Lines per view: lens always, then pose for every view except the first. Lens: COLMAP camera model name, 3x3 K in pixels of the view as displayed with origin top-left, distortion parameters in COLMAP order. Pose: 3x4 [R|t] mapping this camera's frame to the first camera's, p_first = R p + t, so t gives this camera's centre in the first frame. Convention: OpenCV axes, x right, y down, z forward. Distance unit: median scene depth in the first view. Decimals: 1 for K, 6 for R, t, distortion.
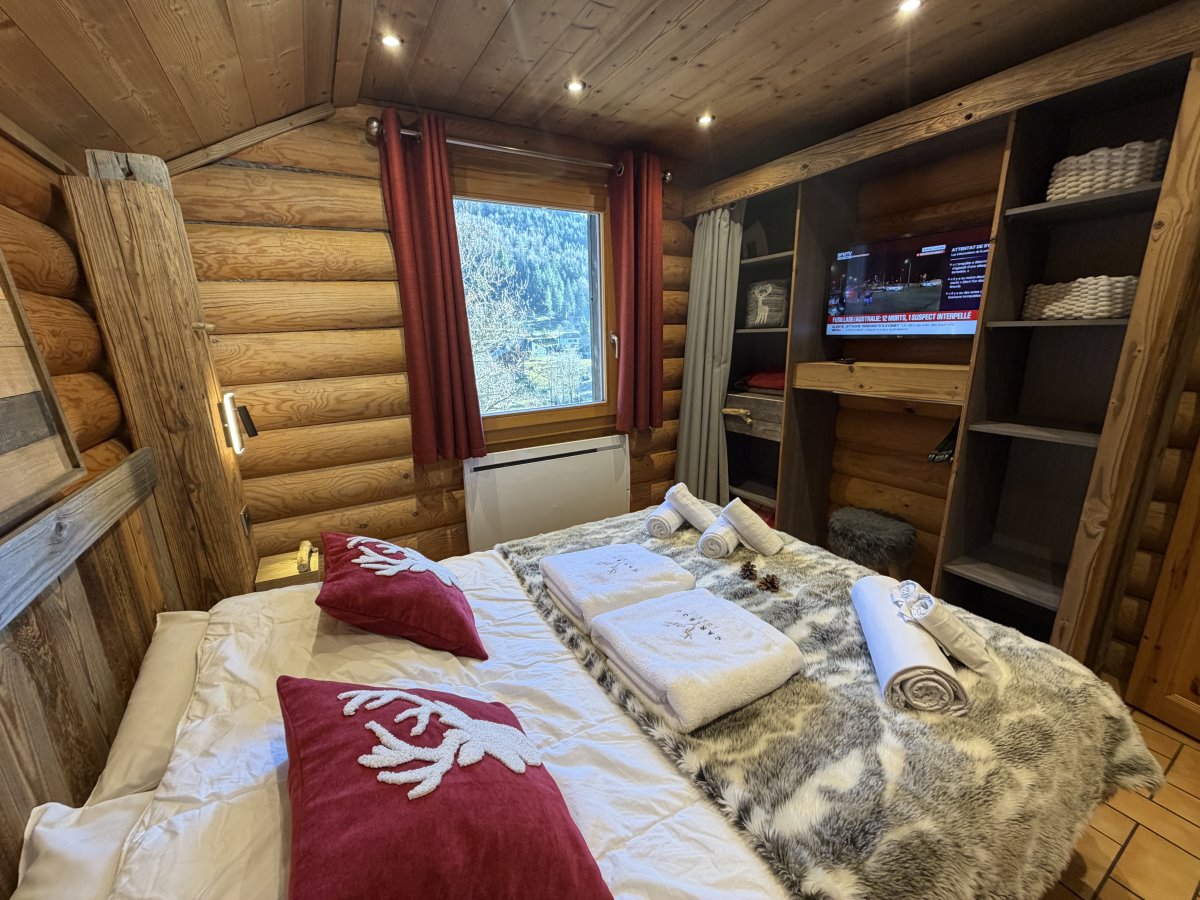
lens RADIAL K [[477.1, 0, 606.3], [0, 477.1, 448.4], [0, 0, 1]] dist [-0.000058, 0.000289]
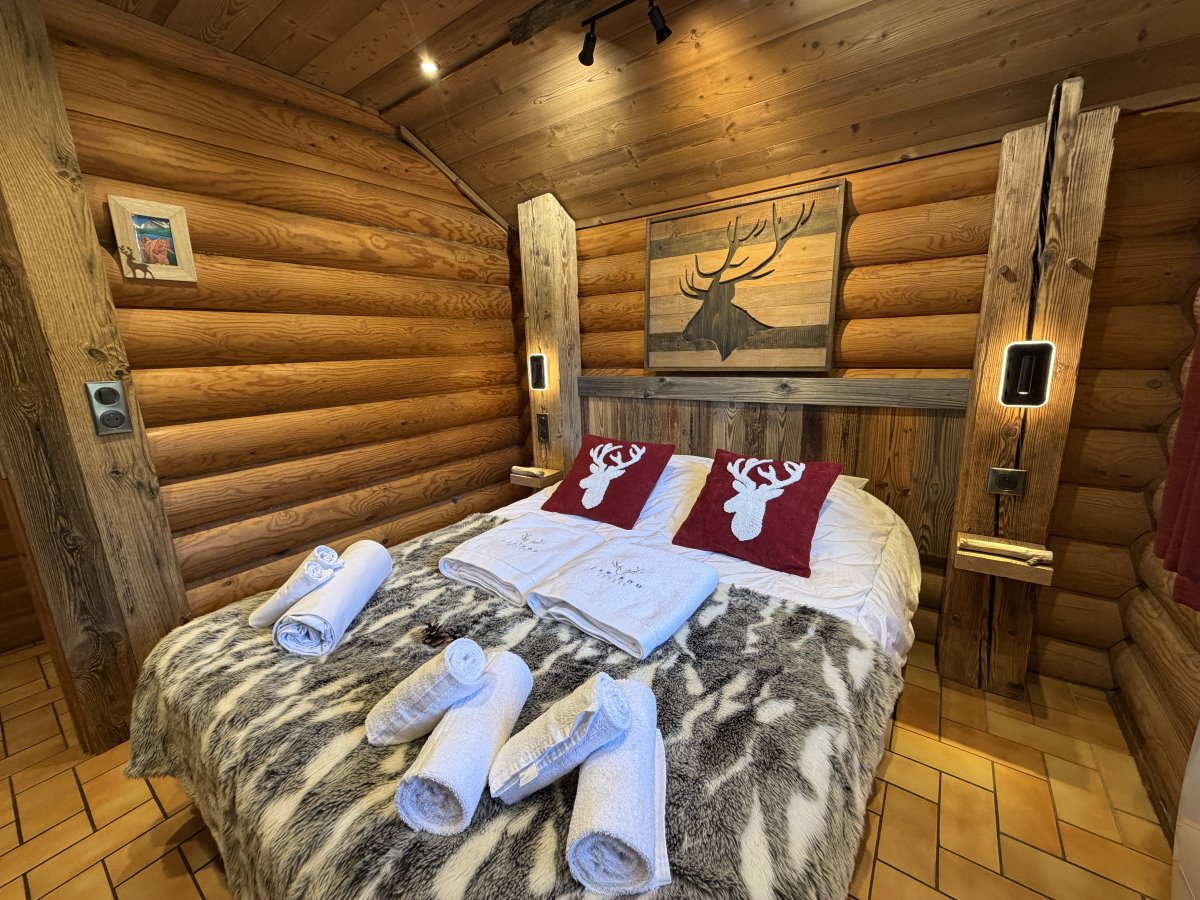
lens RADIAL K [[477.1, 0, 601.7], [0, 477.1, 445.8], [0, 0, 1]] dist [-0.000058, 0.000289]
pose [[-0.917680, 0.148657, -0.368461, 0.267809], [-0.026060, 0.902851, 0.429163, -0.261192], [0.396464, 0.403437, -0.824655, 1.303478]]
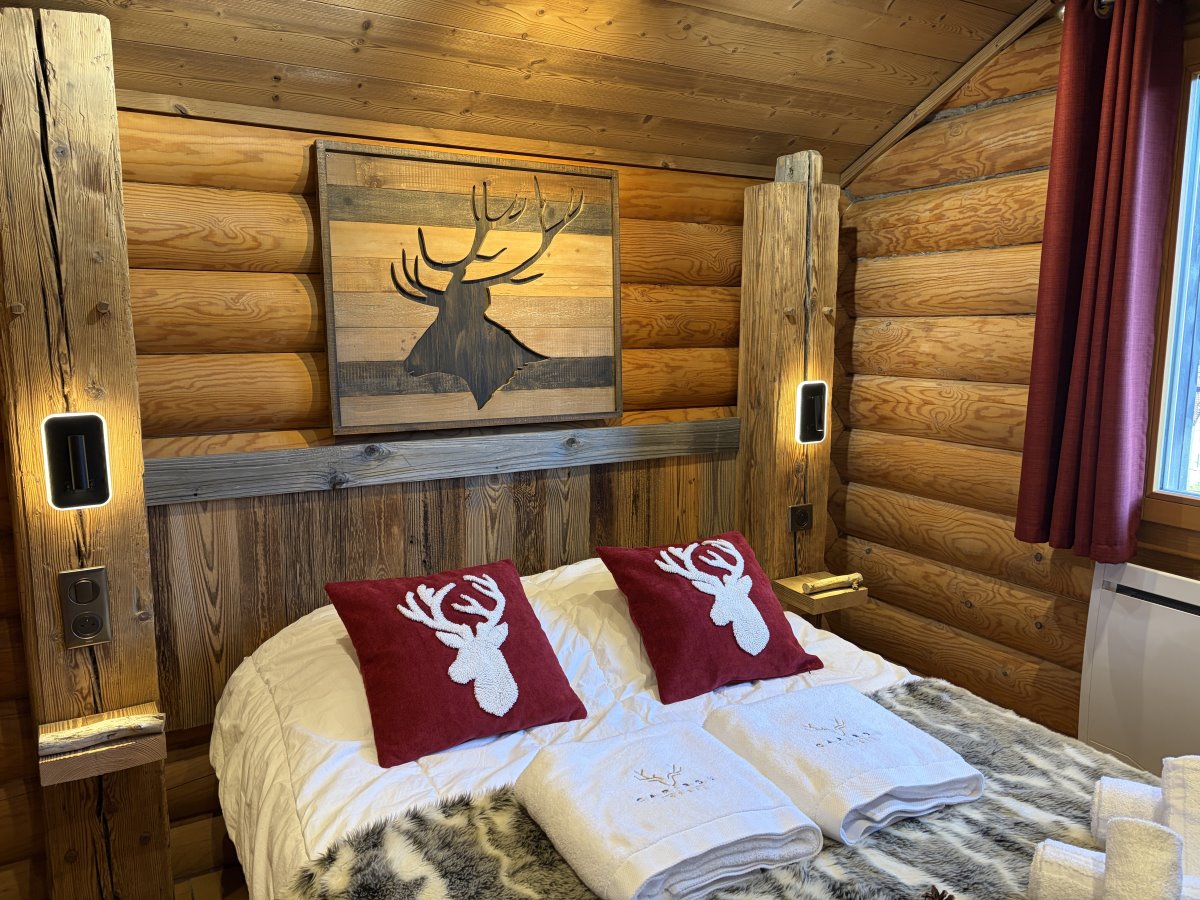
lens RADIAL K [[902.5, 0, 583.6], [0, 902.5, 447.3], [0, 0, 1]] dist [0.057891, -0.029950]
pose [[-0.021307, 0.183287, -0.982828, 0.871767], [-0.242123, 0.952842, 0.182944, -0.180441], [0.970011, 0.241864, 0.024076, 0.478014]]
